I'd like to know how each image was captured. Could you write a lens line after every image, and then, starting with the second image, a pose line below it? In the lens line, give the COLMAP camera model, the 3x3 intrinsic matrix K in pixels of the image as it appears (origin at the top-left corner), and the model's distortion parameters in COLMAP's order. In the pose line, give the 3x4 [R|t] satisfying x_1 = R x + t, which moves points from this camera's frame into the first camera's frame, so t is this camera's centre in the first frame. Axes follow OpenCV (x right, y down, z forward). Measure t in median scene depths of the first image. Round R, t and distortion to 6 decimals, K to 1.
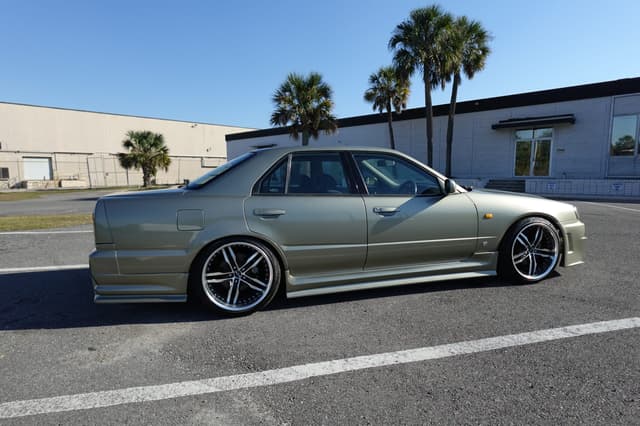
lens RADIAL K [[361.0, 0, 321.1], [0, 361.0, 213.0], [0, 0, 1]] dist [-0.002983, 0.002148]
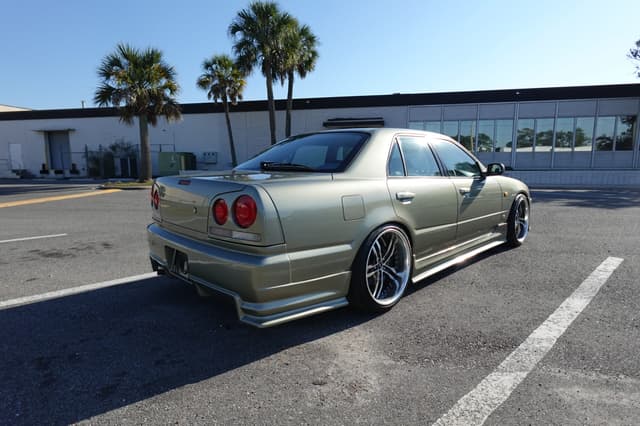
lens RADIAL K [[361.0, 0, 321.1], [0, 361.0, 213.0], [0, 0, 1]] dist [-0.002983, 0.002148]
pose [[0.863096, -0.060712, 0.501377, -0.112238], [0.051961, 0.998155, 0.031419, 0.000260], [-0.502359, -0.001066, 0.864658, 0.040108]]
